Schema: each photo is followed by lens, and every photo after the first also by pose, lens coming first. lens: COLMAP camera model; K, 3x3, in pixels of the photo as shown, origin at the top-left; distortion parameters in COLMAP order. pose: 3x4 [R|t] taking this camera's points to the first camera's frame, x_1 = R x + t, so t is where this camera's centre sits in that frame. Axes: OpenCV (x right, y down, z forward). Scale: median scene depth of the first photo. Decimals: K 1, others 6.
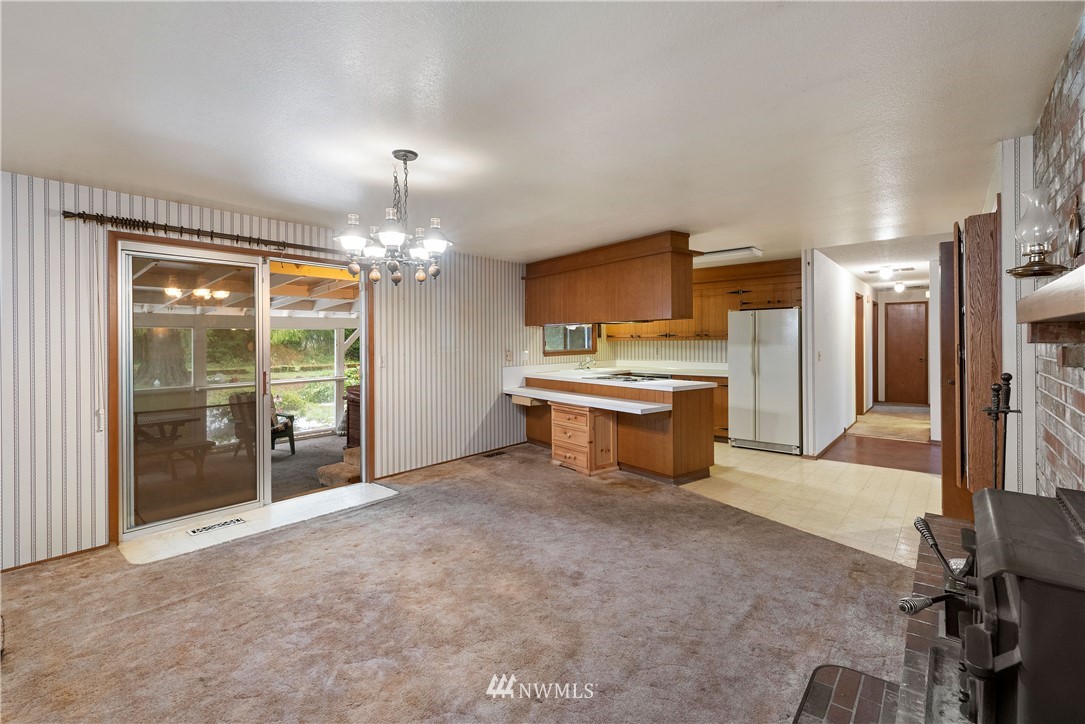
lens RADIAL K [[479.2, 0, 543.8], [0, 479.2, 341.2], [0, 0, 1]] dist [-0.000203, -0.000015]
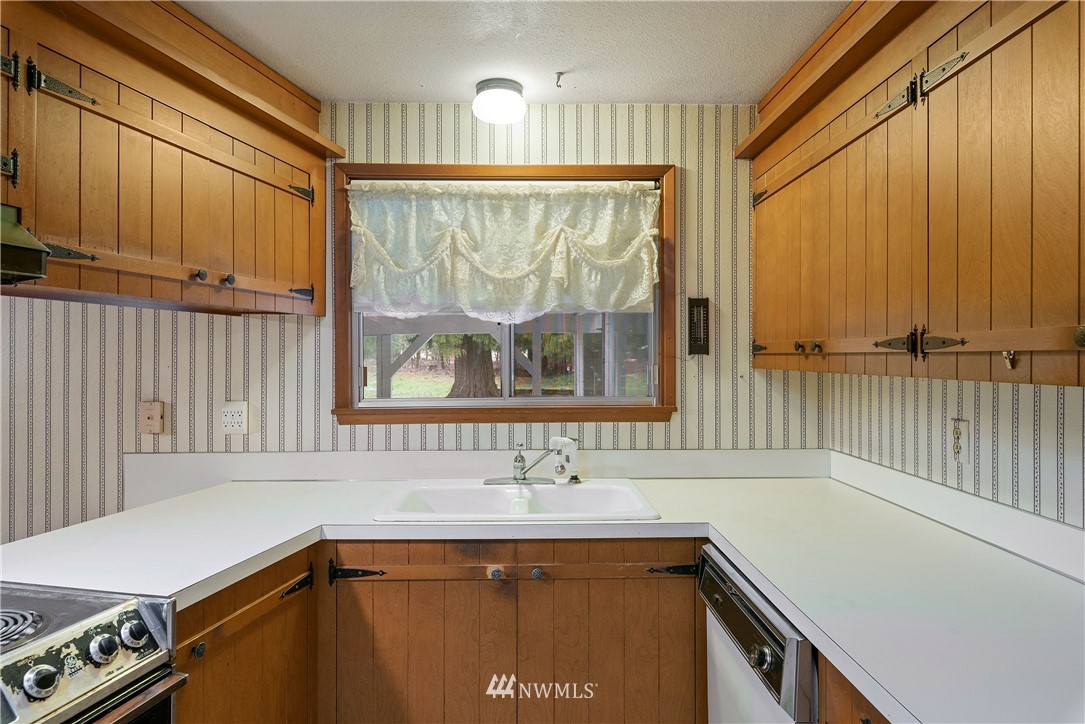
lens RADIAL K [[654.7, 0, 541.4], [0, 654.7, 352.6], [0, 0, 1]] dist [0.002891, 0.000288]
pose [[0.665874, 0.004314, -0.746052, 0.367314], [-0.004119, 0.999989, 0.002106, -0.010127], [0.746053, 0.001671, 0.665885, 0.853157]]
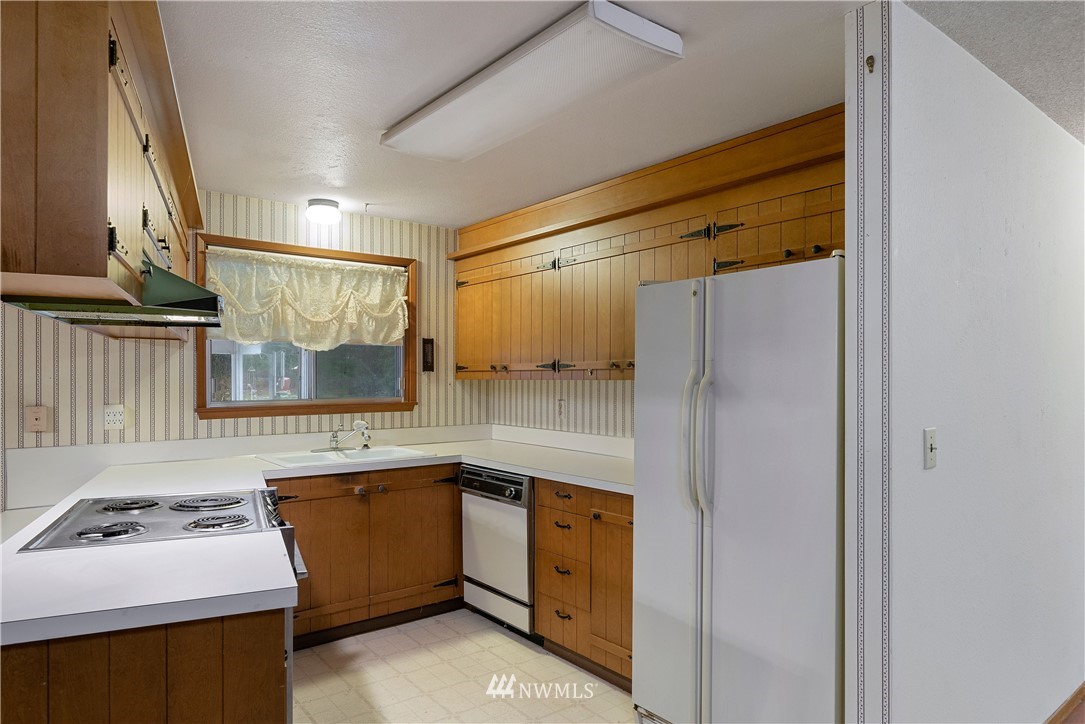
lens RADIAL K [[663.7, 0, 539.5], [0, 663.7, 378.2], [0, 0, 1]] dist [-0.000803, -0.000450]
pose [[0.980823, 0.008888, -0.194699, 0.382180], [-0.008472, 0.999960, 0.002968, -0.004541], [0.194717, -0.001262, 0.980859, 0.538670]]
